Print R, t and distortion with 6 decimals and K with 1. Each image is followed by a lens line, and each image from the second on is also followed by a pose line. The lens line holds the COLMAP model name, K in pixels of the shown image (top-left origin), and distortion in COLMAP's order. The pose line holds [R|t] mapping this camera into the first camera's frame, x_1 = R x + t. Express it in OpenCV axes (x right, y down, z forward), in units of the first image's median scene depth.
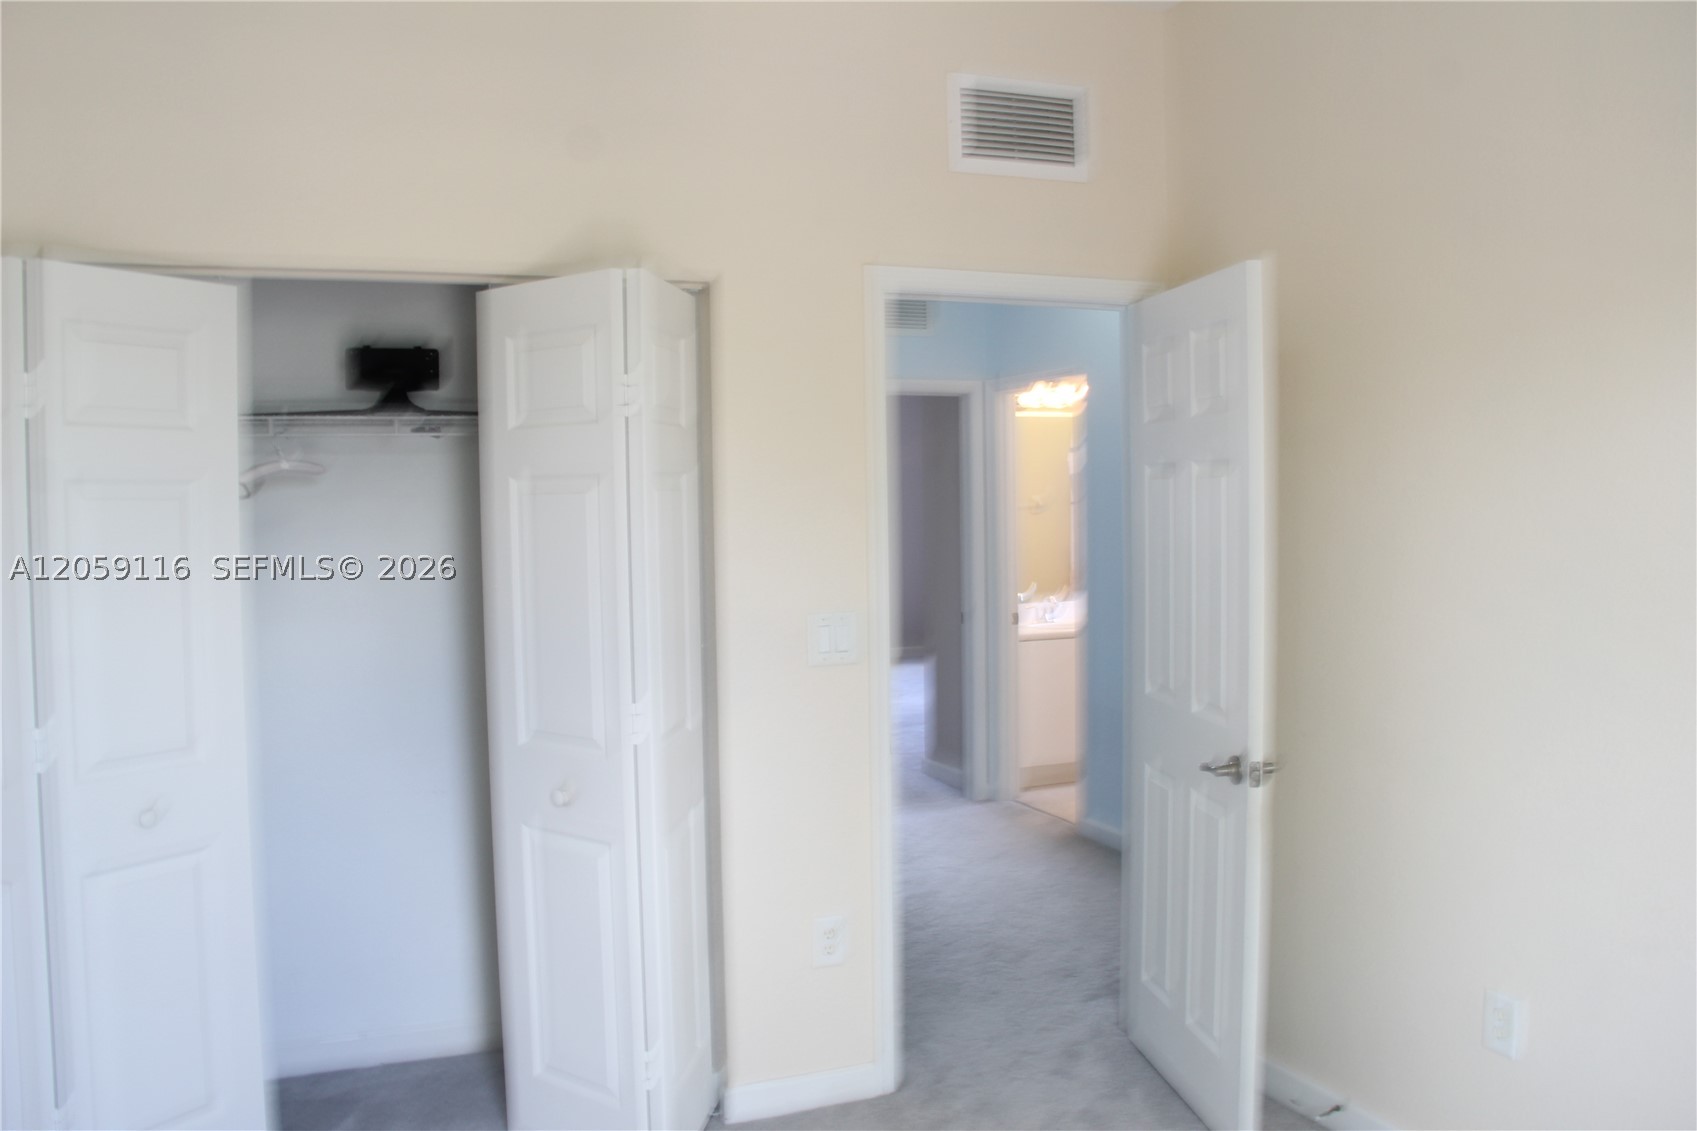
lens RADIAL K [[1394.7, 0, 846.8], [0, 1394.7, 582.2], [0, 0, 1]] dist [-0.185429, 0.142950]
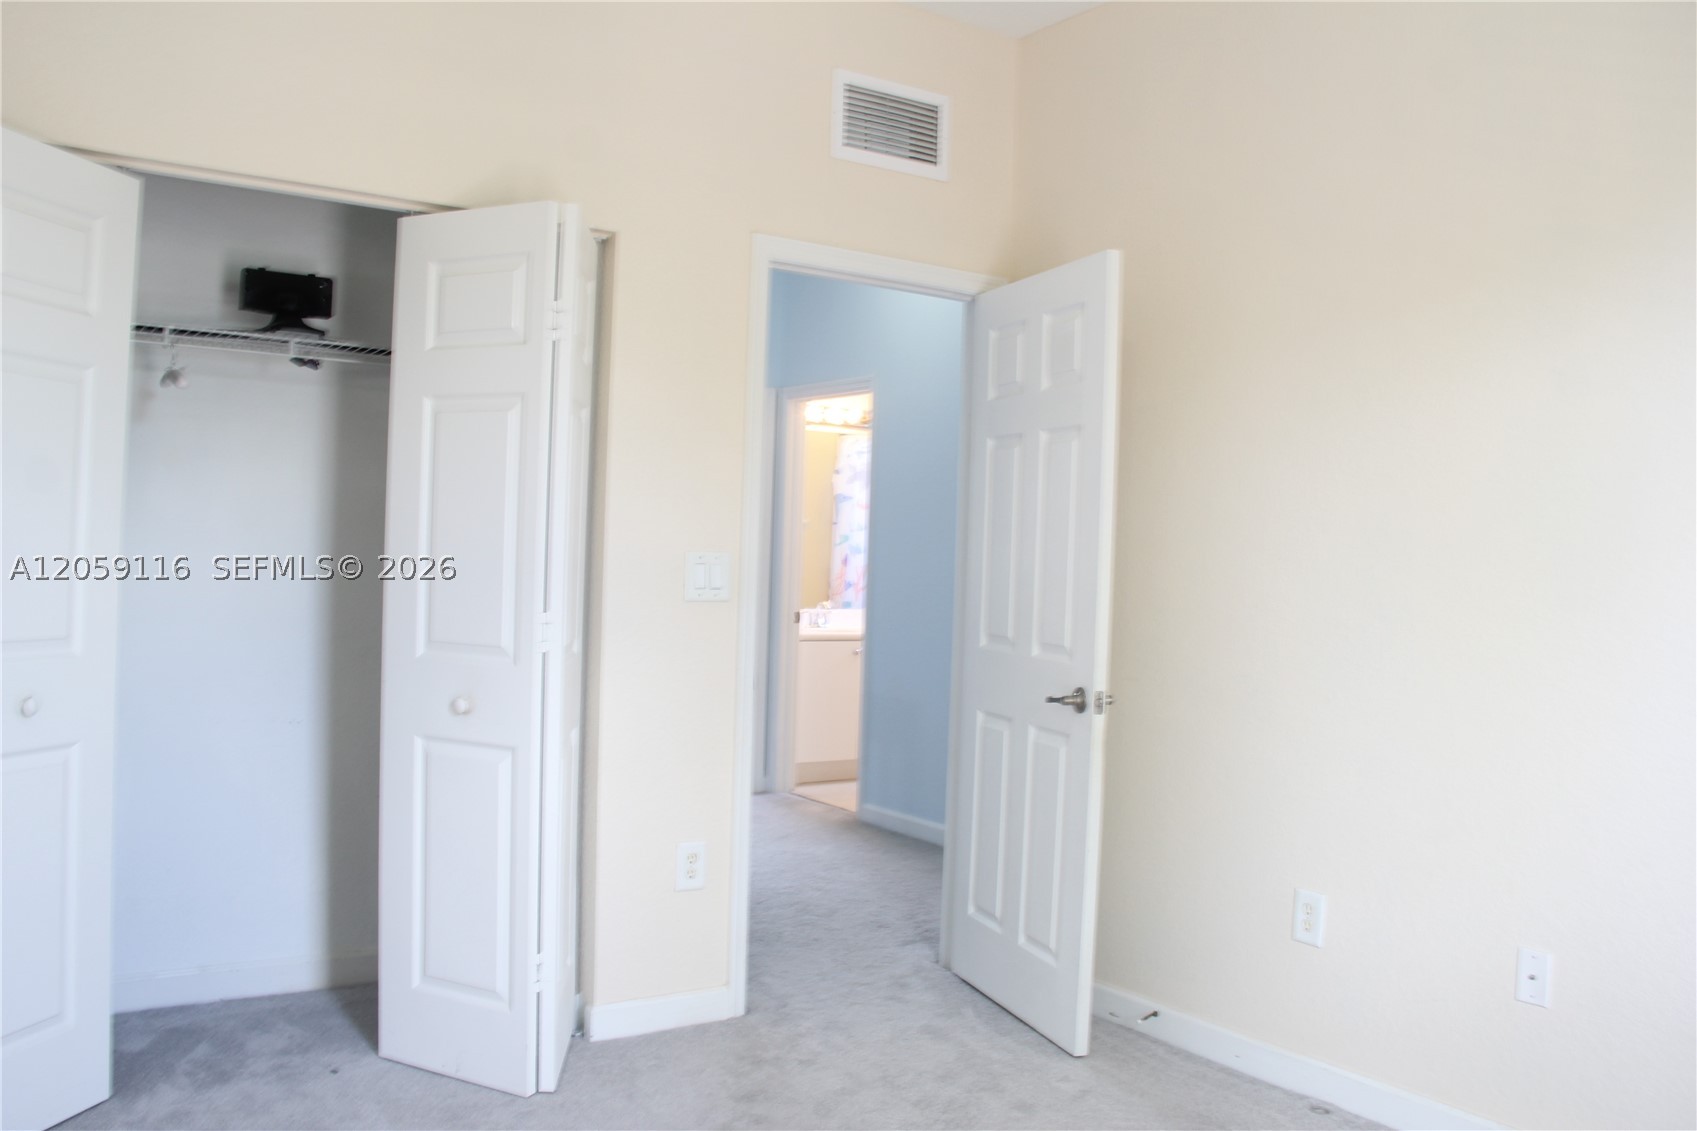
lens RADIAL K [[1394.7, 0, 846.8], [0, 1394.7, 582.2], [0, 0, 1]] dist [-0.185429, 0.142950]
pose [[0.976435, 0.044372, 0.211201, -0.127932], [-0.036405, 0.998476, -0.041467, 0.083647], [-0.212719, 0.032801, 0.976563, -0.059345]]
